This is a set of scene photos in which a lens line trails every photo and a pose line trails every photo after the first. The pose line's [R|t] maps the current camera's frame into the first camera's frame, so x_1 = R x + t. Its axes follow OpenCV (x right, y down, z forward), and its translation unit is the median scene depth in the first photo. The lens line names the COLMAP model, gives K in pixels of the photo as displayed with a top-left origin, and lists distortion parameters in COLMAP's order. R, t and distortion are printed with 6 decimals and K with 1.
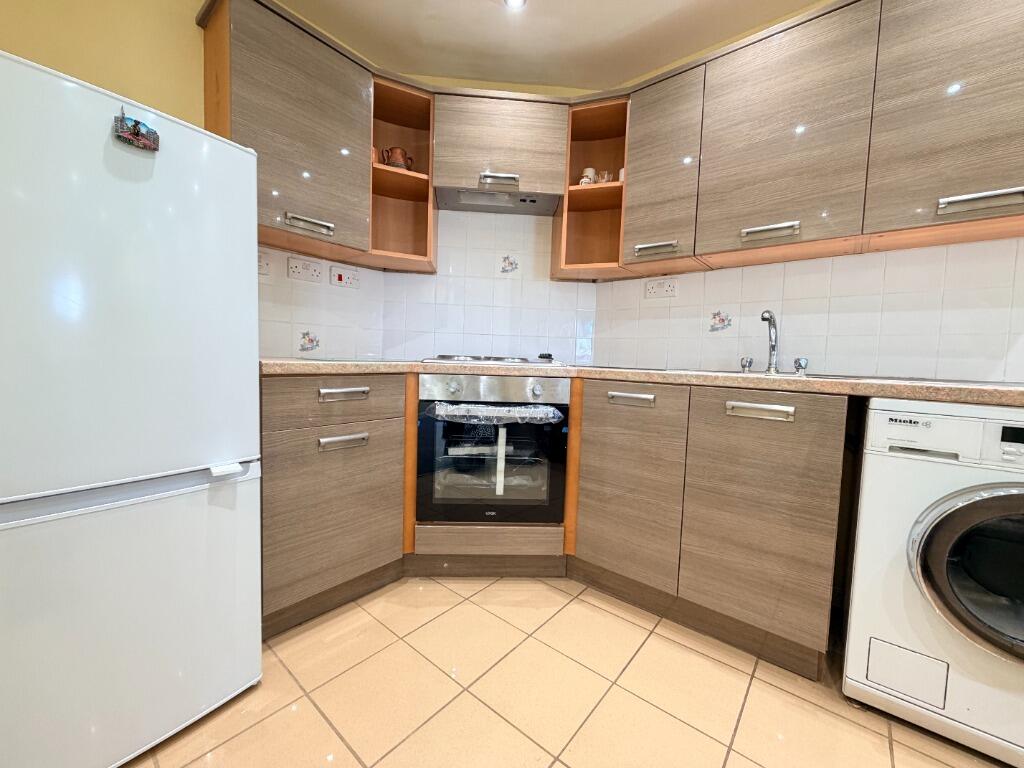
lens RADIAL K [[409.1, 0, 508.0], [0, 409.1, 381.0], [0, 0, 1]] dist [0.000846, 0.000558]
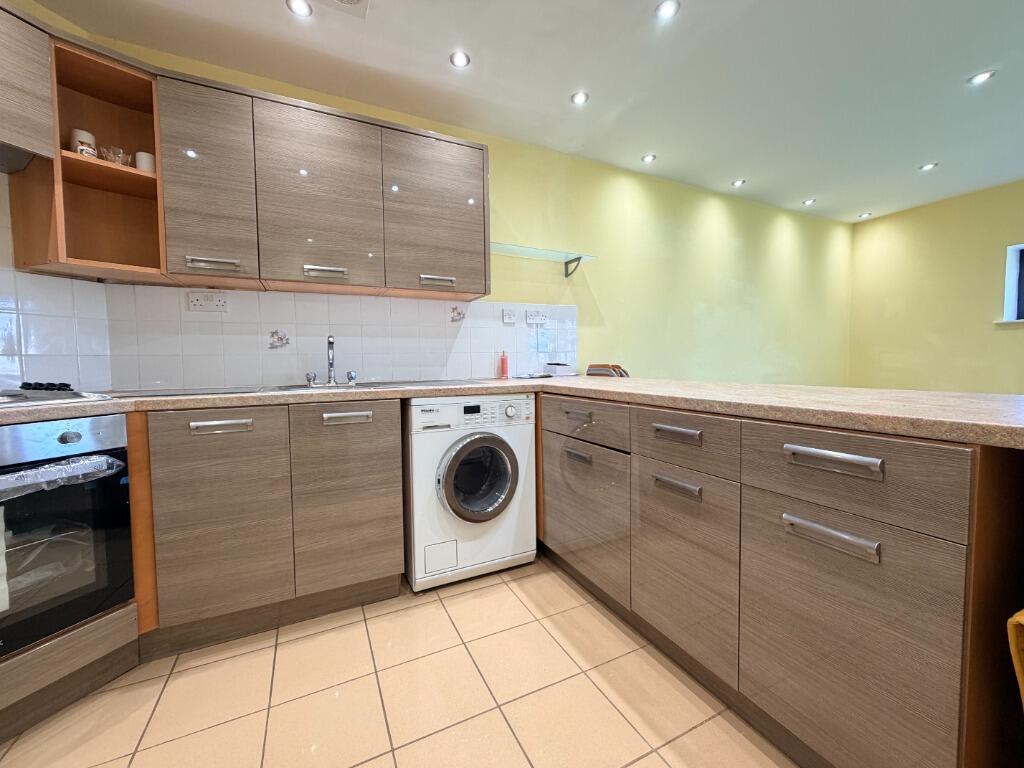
lens RADIAL K [[409.1, 0, 508.0], [0, 409.1, 381.0], [0, 0, 1]] dist [0.000846, 0.000558]
pose [[0.415125, -0.080962, 0.906155, -0.257127], [0.078516, 0.995504, 0.052976, -0.054767], [-0.906370, 0.049157, 0.419616, 0.000694]]
